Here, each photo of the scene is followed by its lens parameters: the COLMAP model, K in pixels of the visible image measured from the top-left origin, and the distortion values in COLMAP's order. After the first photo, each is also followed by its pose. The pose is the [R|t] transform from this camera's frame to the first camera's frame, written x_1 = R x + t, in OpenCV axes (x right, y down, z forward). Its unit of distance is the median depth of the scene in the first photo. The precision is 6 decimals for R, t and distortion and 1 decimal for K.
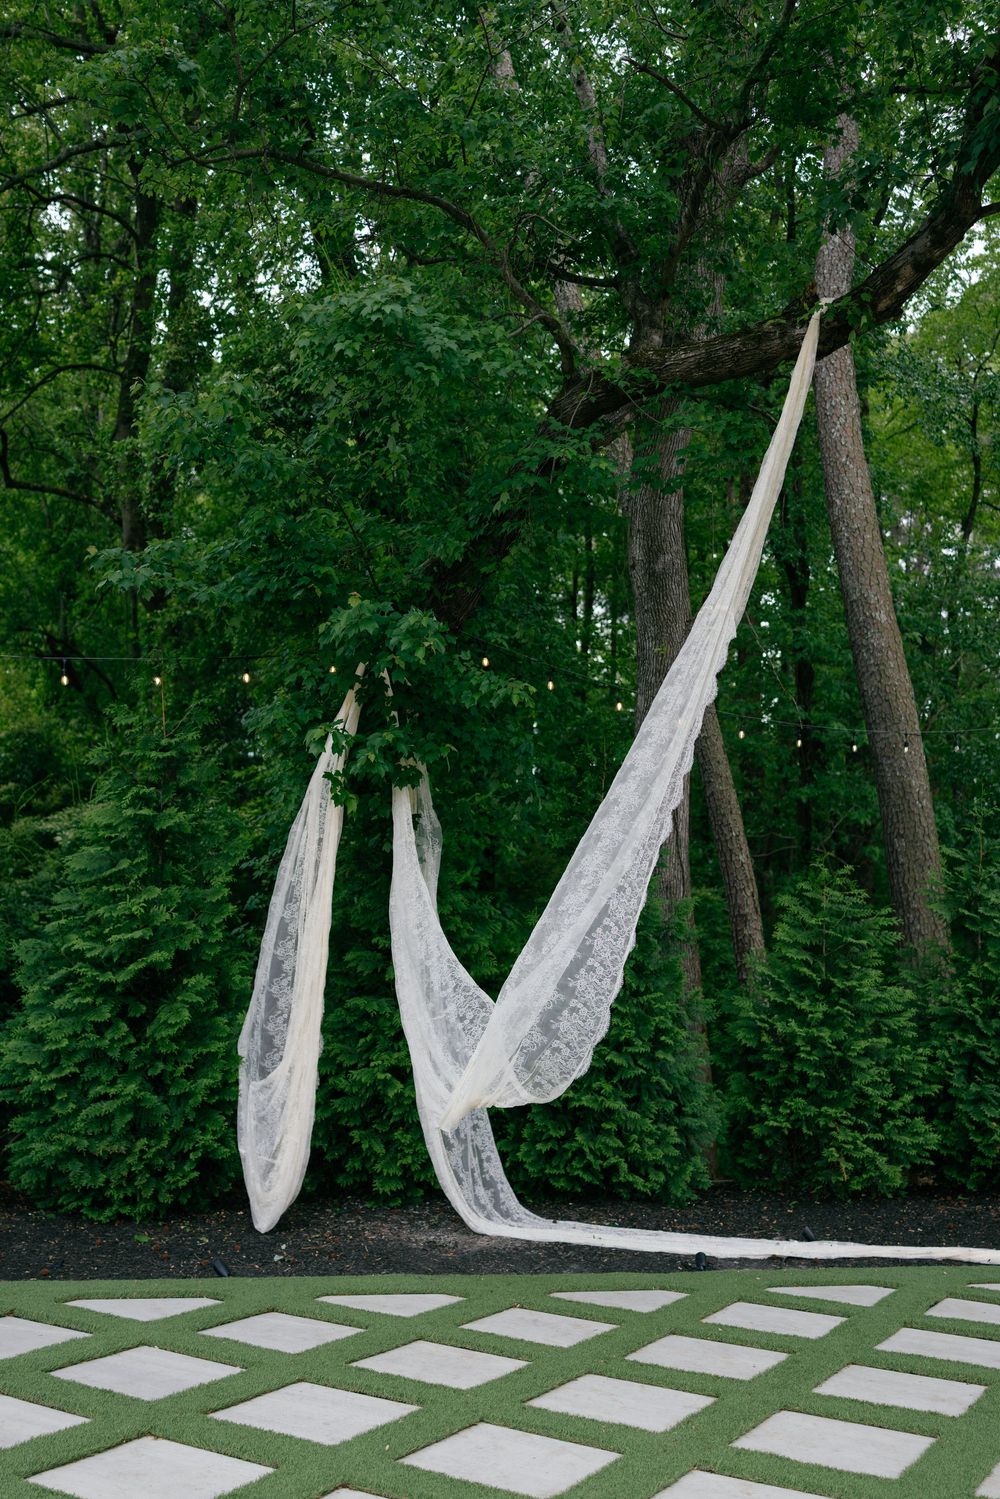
lens RADIAL K [[1385.1, 0, 499.9], [0, 1385.1, 732.8], [0, 0, 1]] dist [-0.001754, 0.002972]
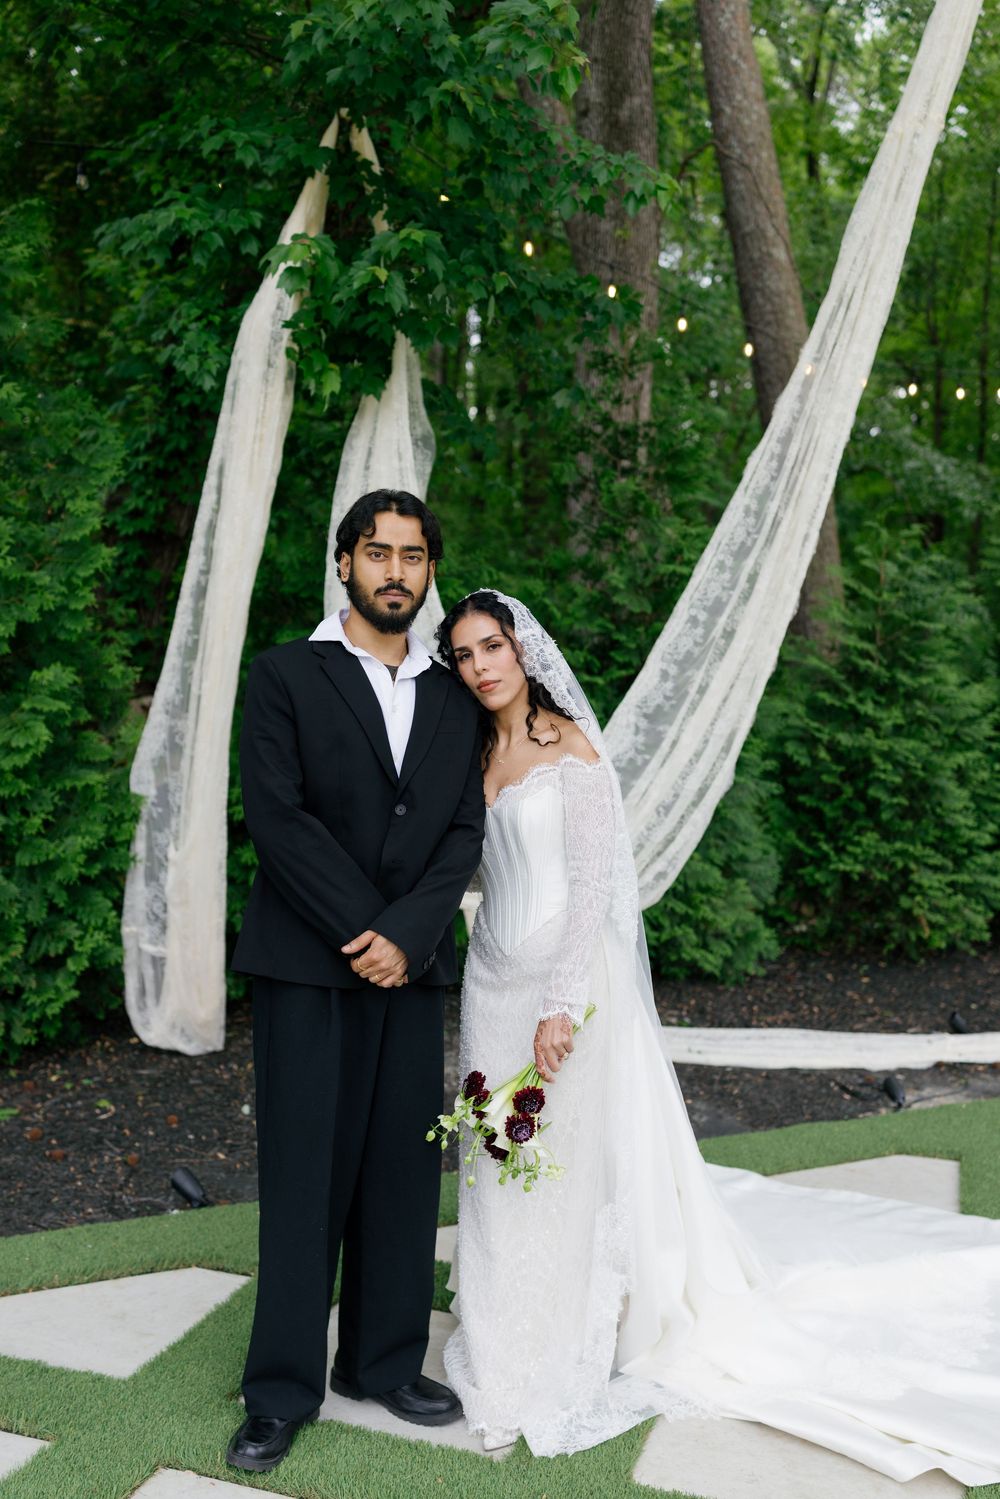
lens RADIAL K [[1385.1, 0, 499.9], [0, 1385.1, 732.8], [0, 0, 1]] dist [-0.001754, 0.002972]
pose [[0.977602, -0.009351, 0.210253, -0.137202], [-0.034633, 0.978245, 0.204543, 0.066900], [-0.207591, -0.207244, 0.956010, 0.344484]]
